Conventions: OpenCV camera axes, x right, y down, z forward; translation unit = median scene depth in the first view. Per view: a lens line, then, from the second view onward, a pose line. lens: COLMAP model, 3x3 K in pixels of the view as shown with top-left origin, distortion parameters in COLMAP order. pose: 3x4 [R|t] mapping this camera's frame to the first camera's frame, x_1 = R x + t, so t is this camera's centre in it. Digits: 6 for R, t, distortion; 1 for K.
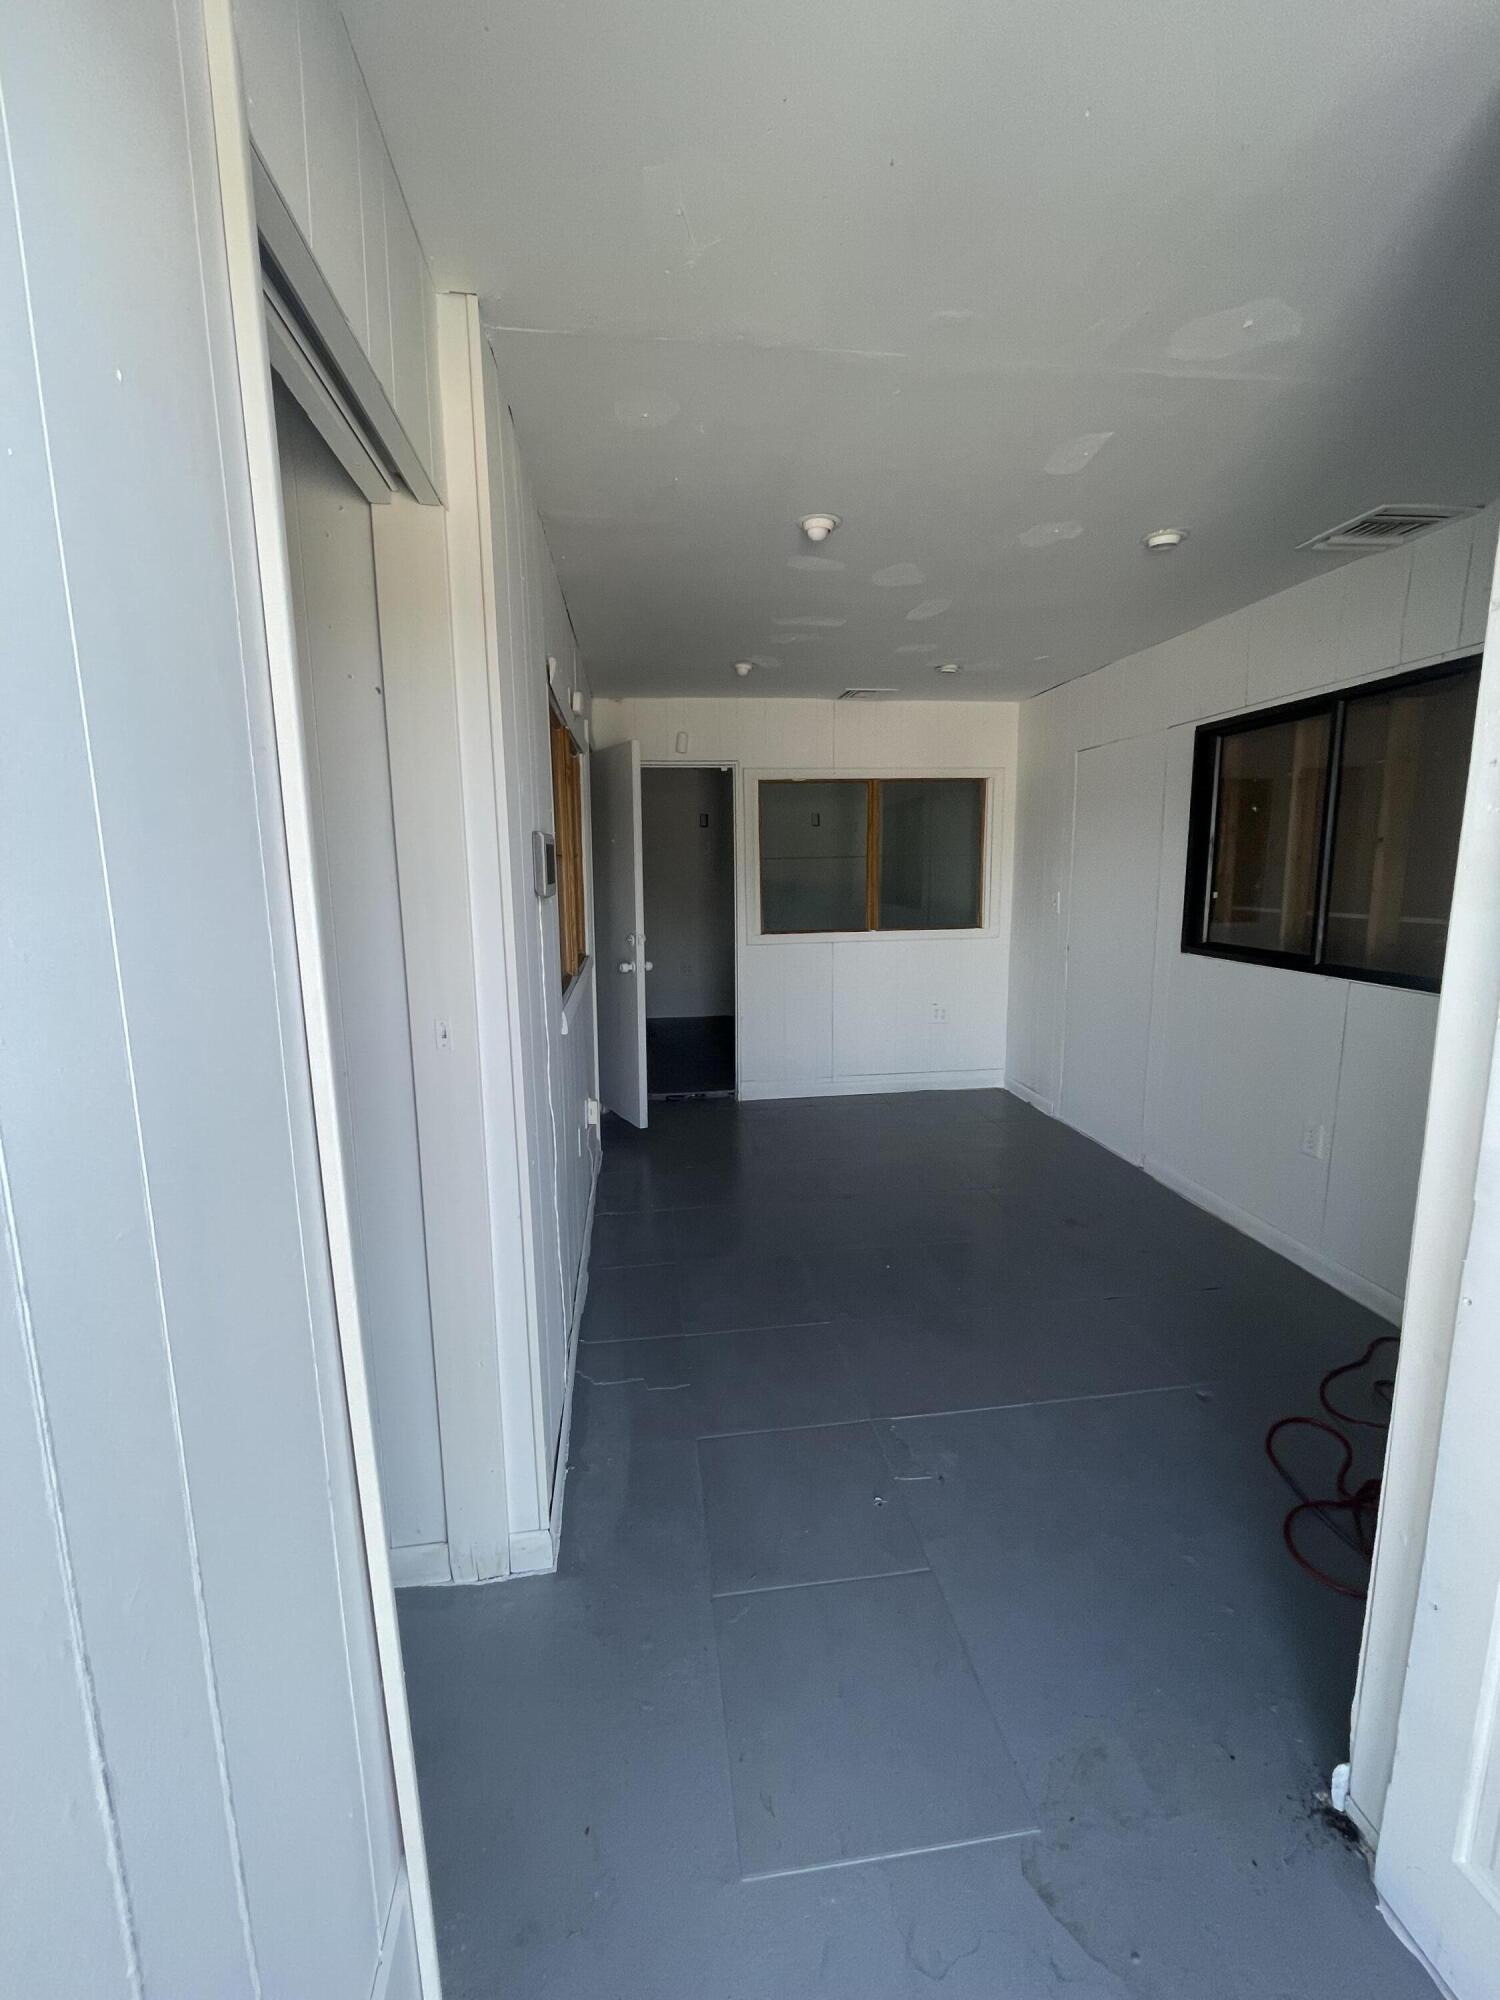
lens RADIAL K [[806.4, 0, 750.0], [0, 806.4, 1000.0], [0, 0, 1]] dist [-0.000664, 0.000054]
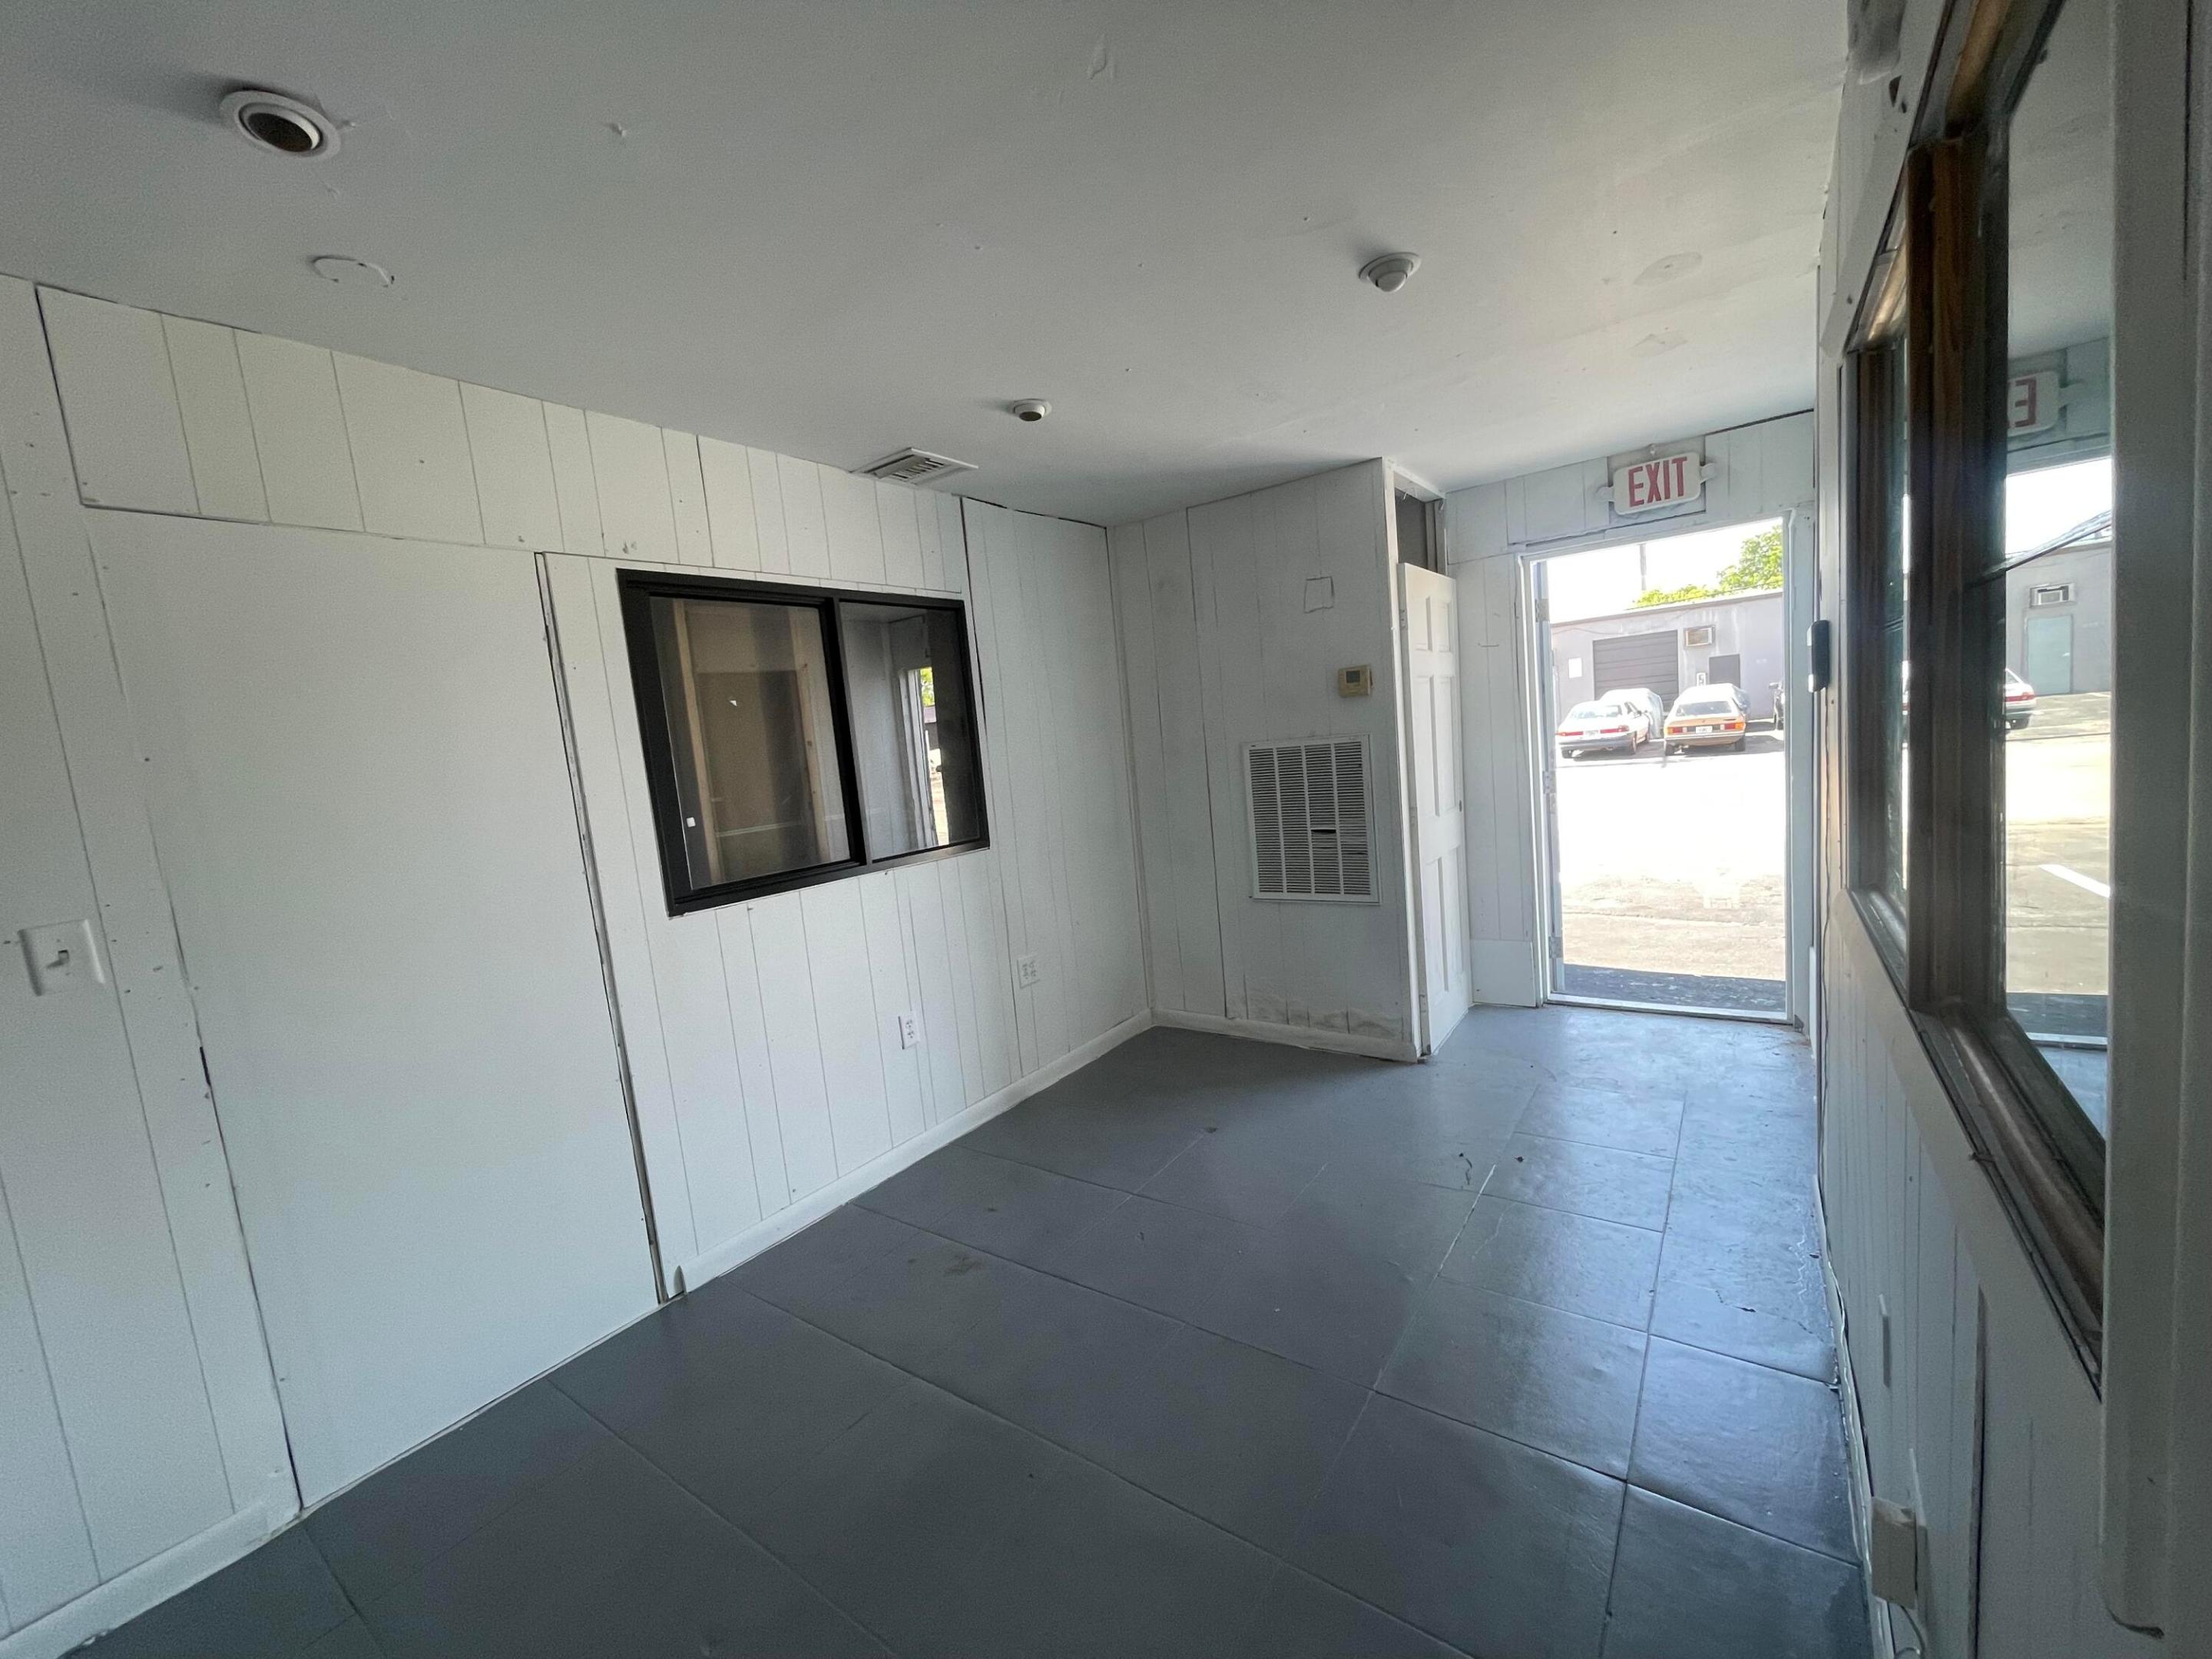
lens RADIAL K [[891.9, 0, 1106.0], [0, 891.9, 829.5], [0, 0, 1]] dist [-0.000664, 0.000054]
pose [[-0.723607, 0.001088, 0.690211, -0.221890], [0.208066, 0.953824, 0.216630, -0.227249], [-0.658104, 0.300364, -0.690420, 1.360567]]
